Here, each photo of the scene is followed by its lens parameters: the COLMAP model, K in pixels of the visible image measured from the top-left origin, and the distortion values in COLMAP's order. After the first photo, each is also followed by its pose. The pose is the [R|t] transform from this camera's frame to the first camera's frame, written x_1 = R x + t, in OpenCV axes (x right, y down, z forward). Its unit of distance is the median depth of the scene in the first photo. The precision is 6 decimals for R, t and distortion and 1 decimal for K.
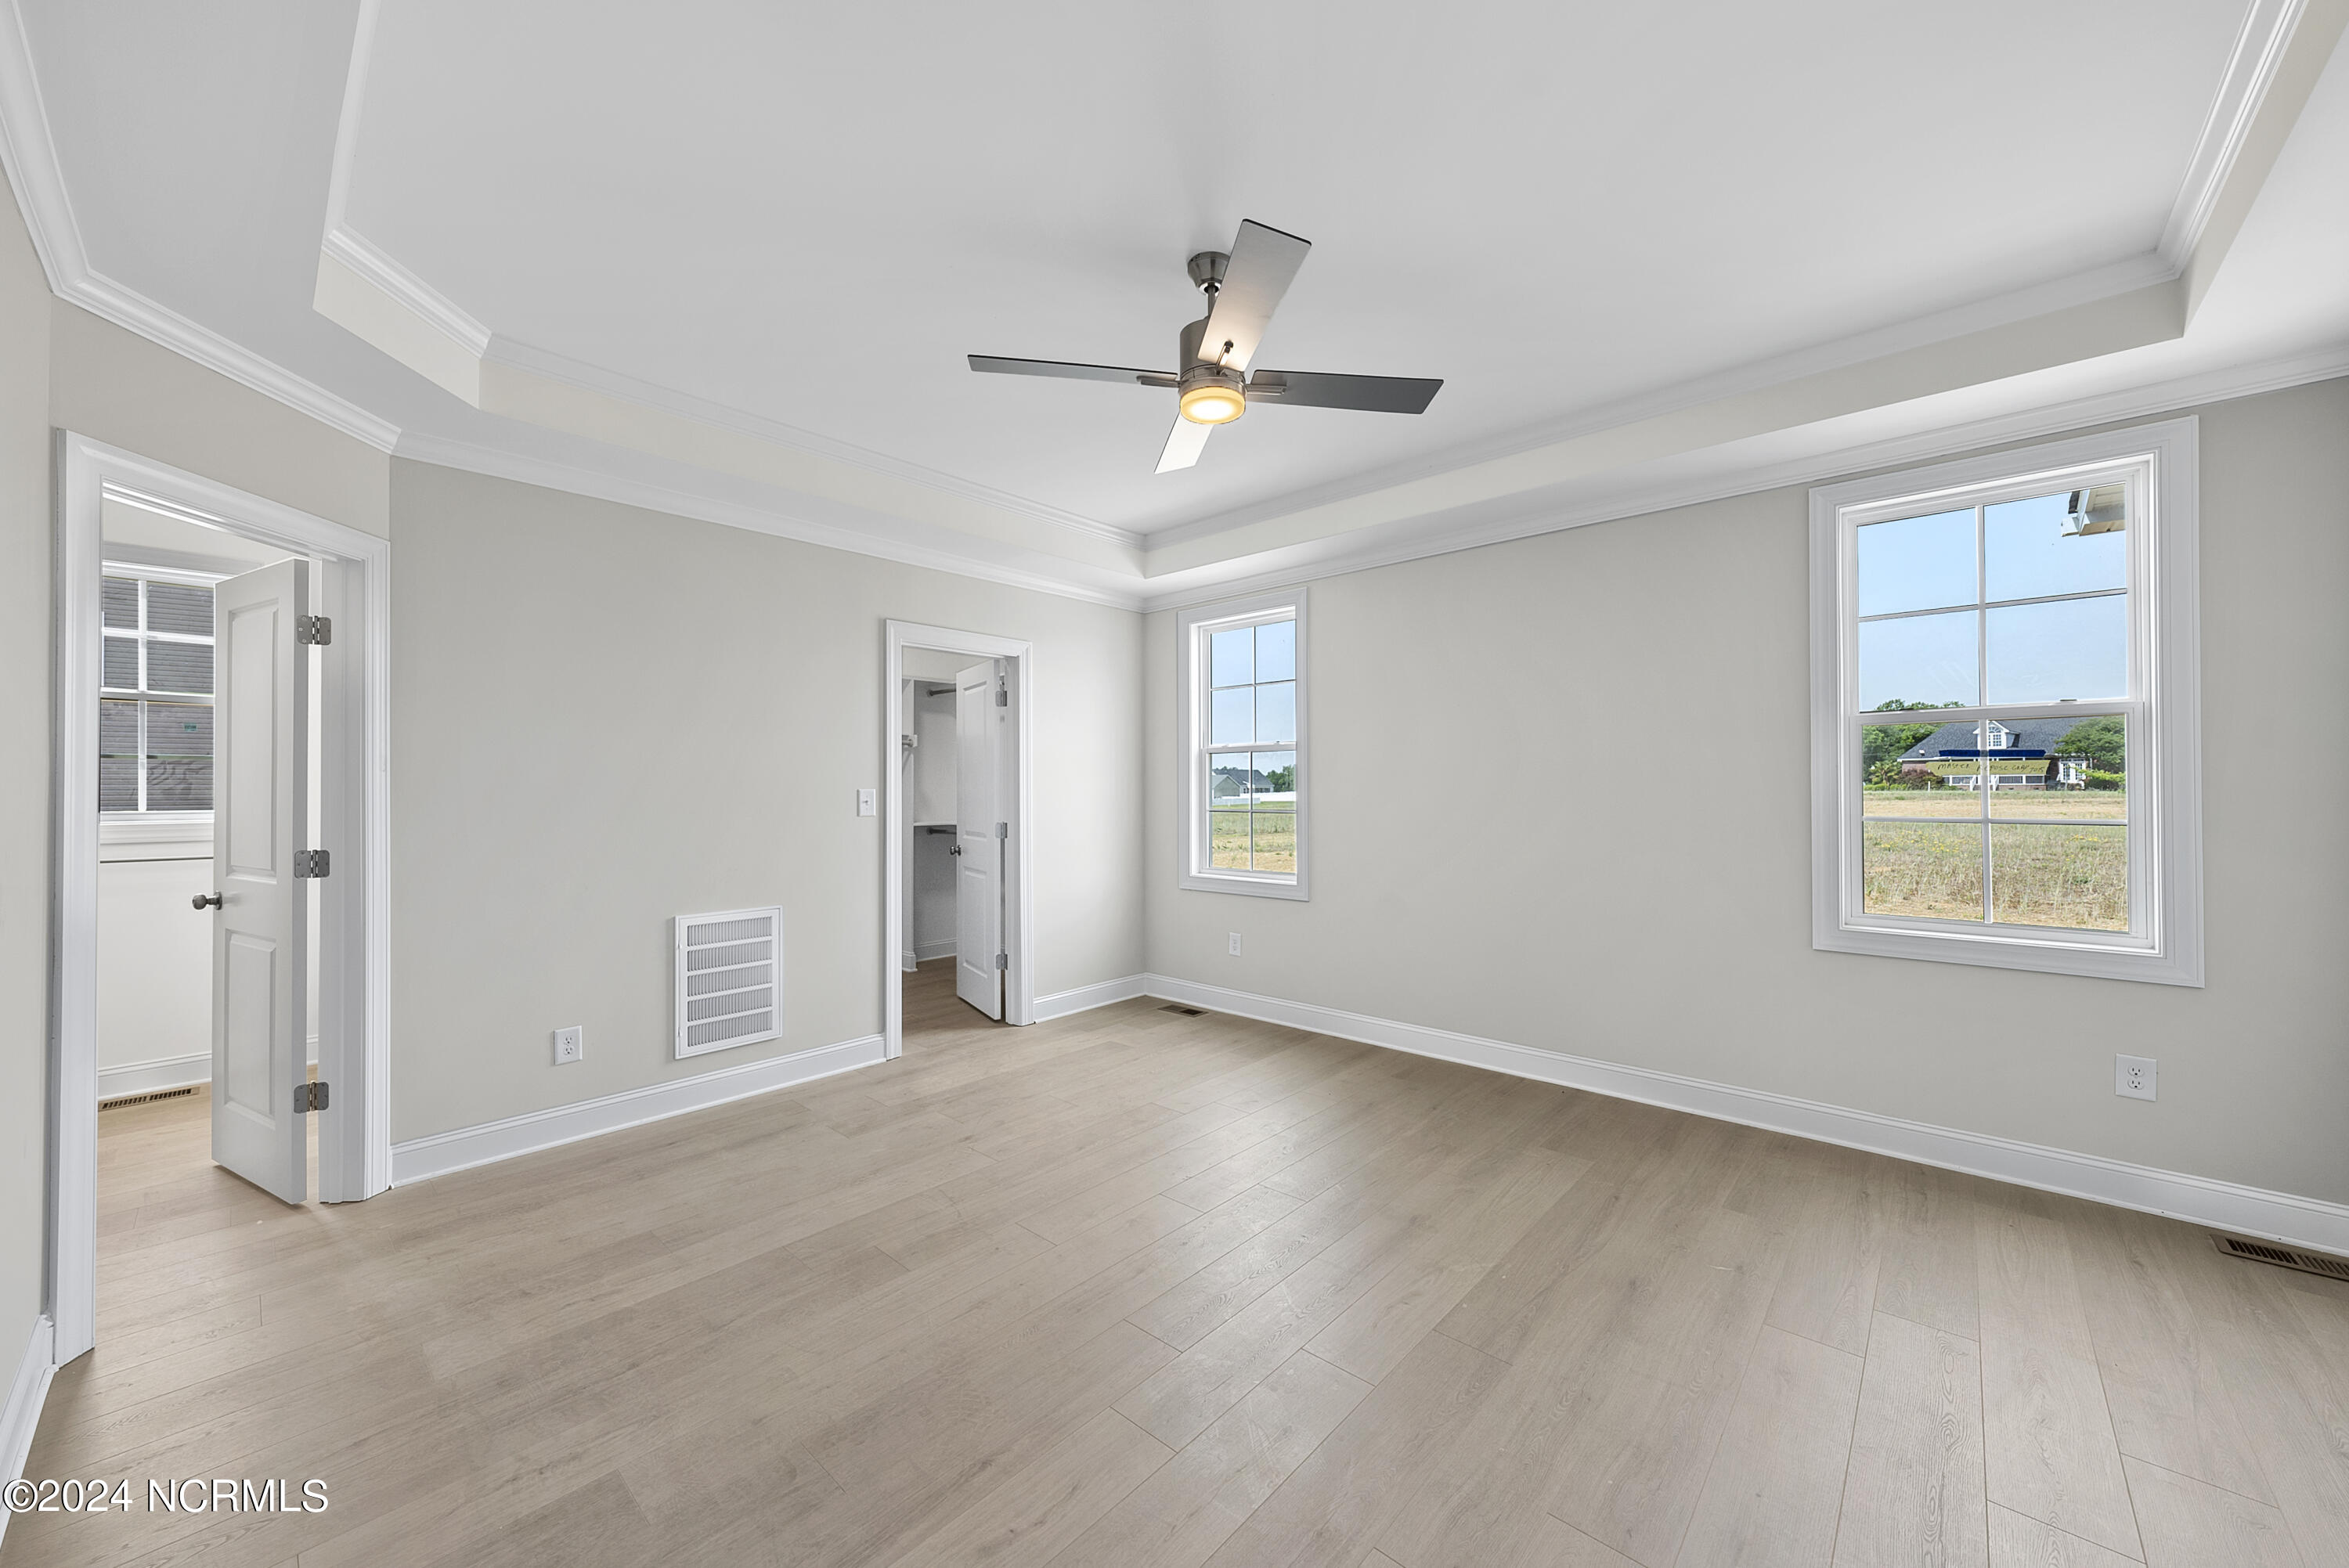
lens RADIAL K [[877.0, 0, 1163.4], [0, 877.0, 783.0], [0, 0, 1]] dist [-0.000760, -0.000170]
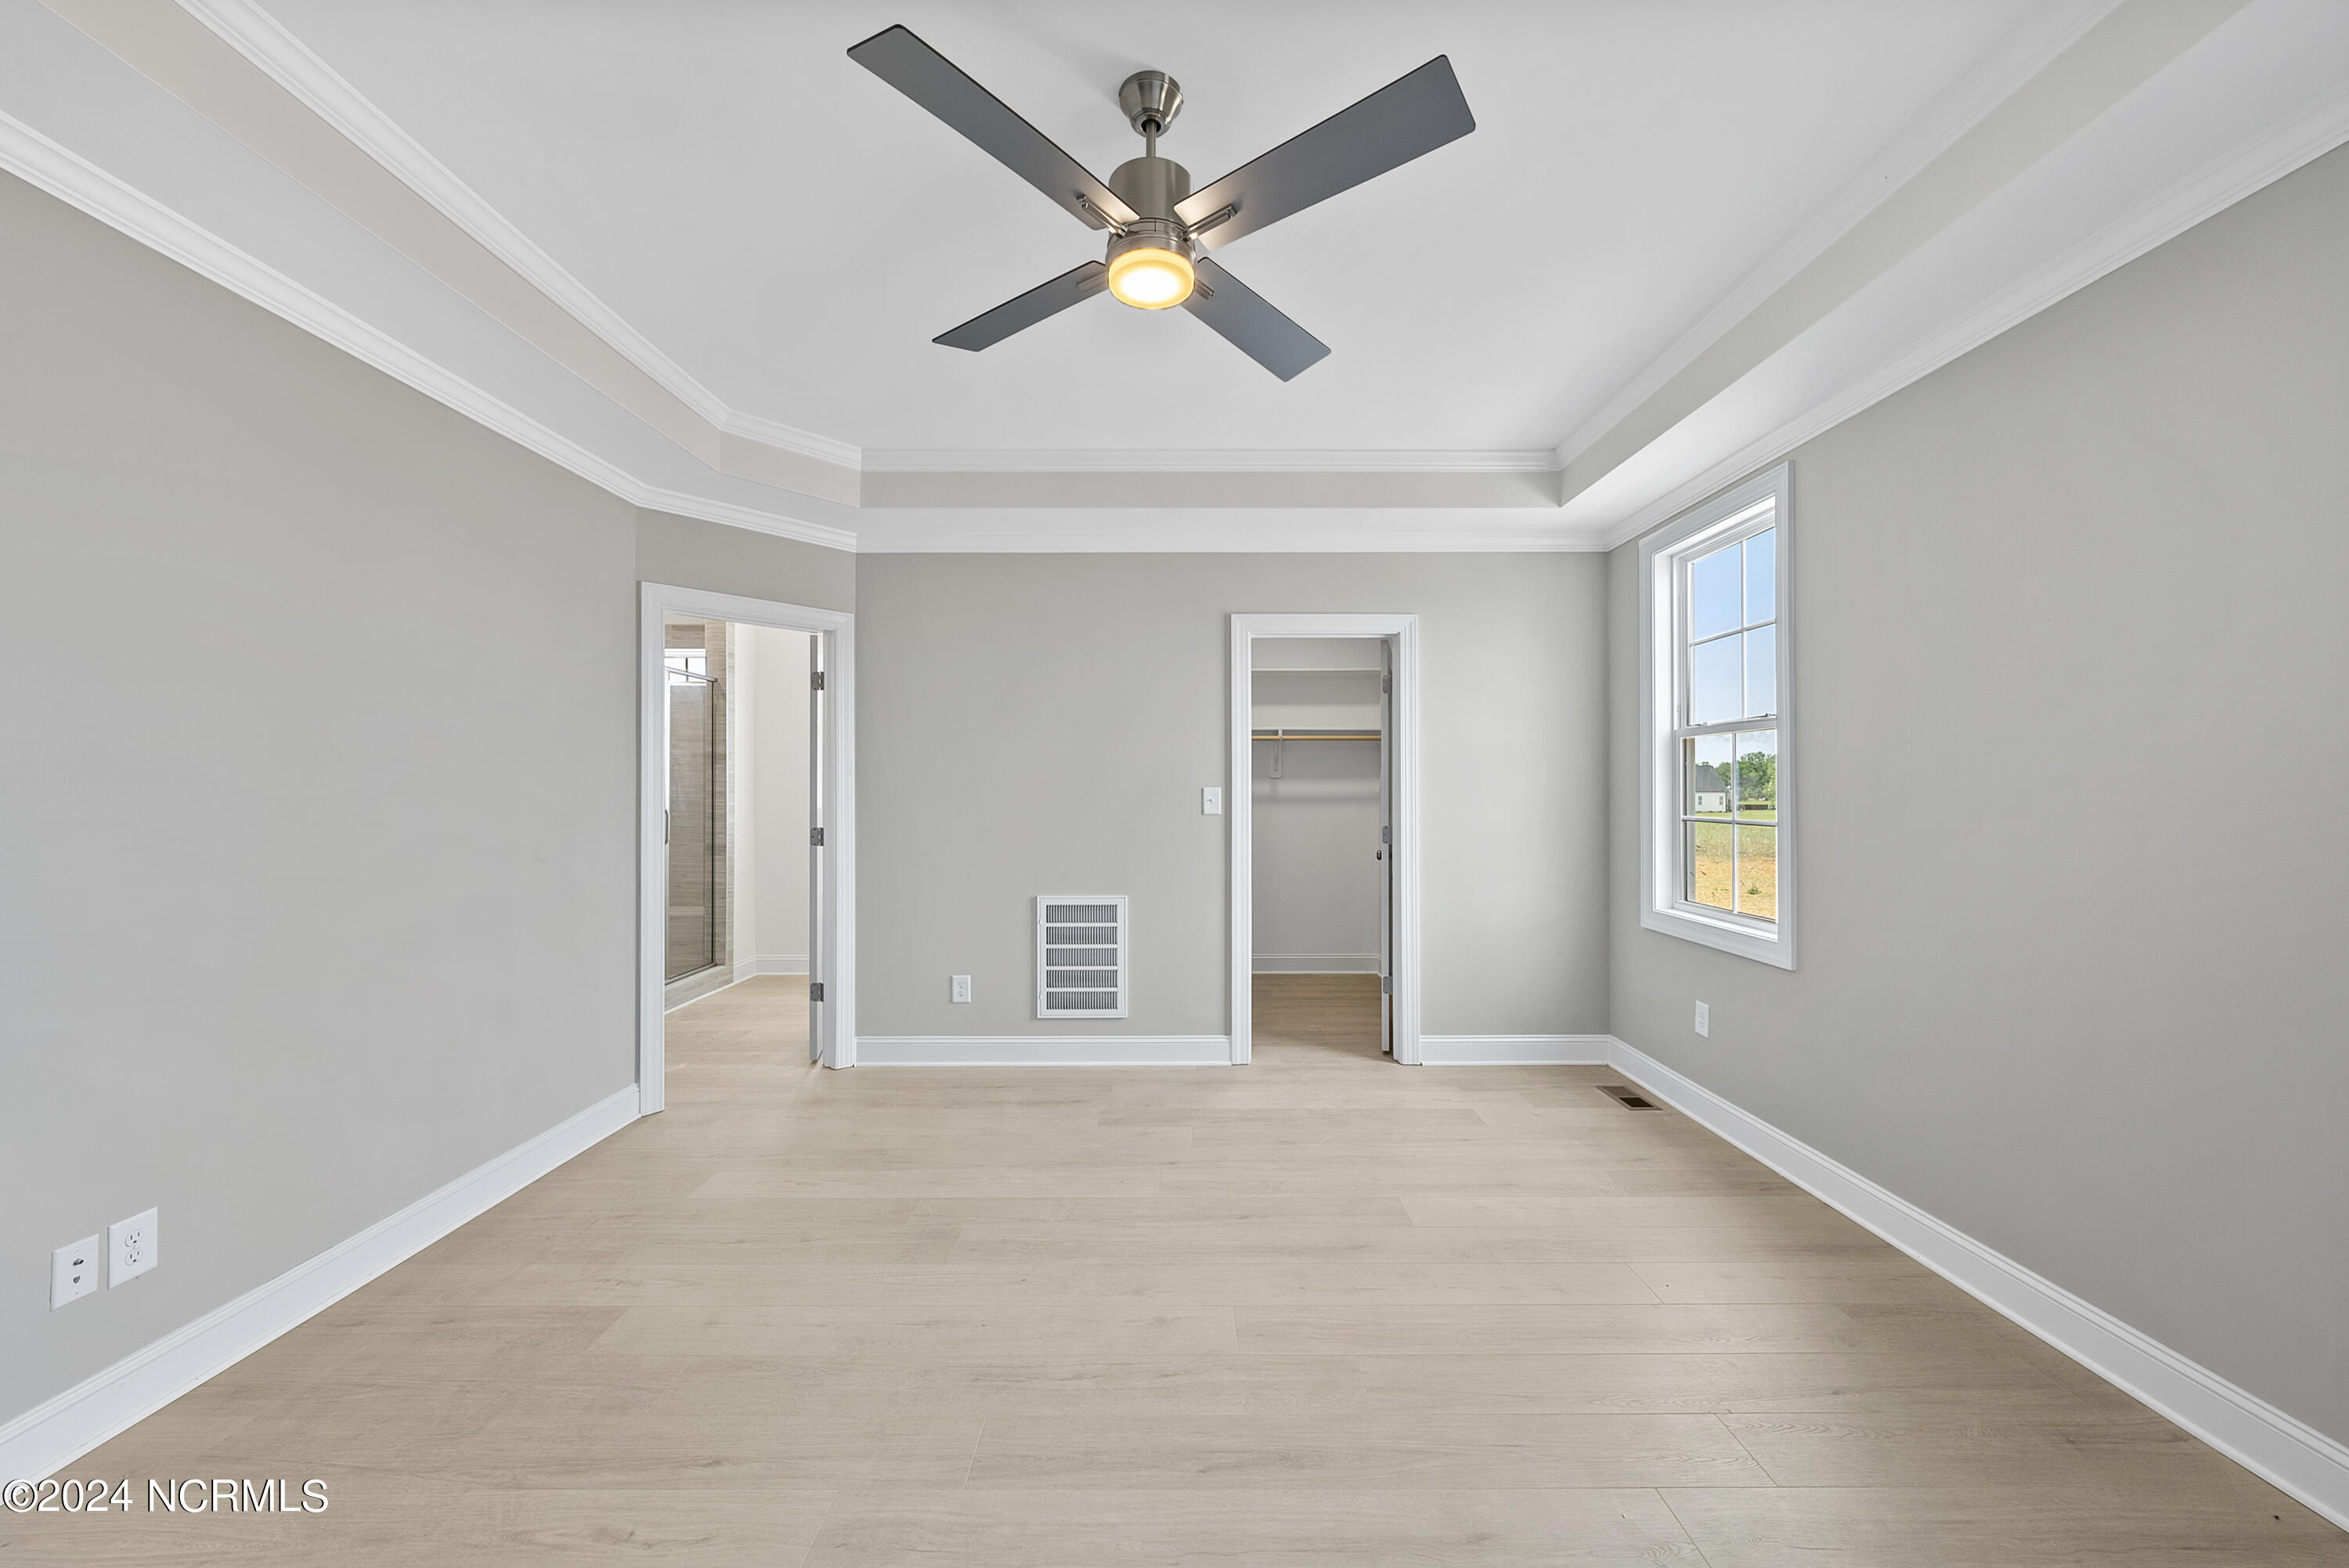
lens RADIAL K [[877.0, 0, 1173.4], [0, 877.0, 786.1], [0, 0, 1]] dist [-0.000760, -0.000170]
pose [[0.671450, 0.001550, -0.741048, 0.403503], [0.004340, 0.999972, 0.006024, -0.000603], [0.741037, -0.007261, 0.671425, 0.326996]]
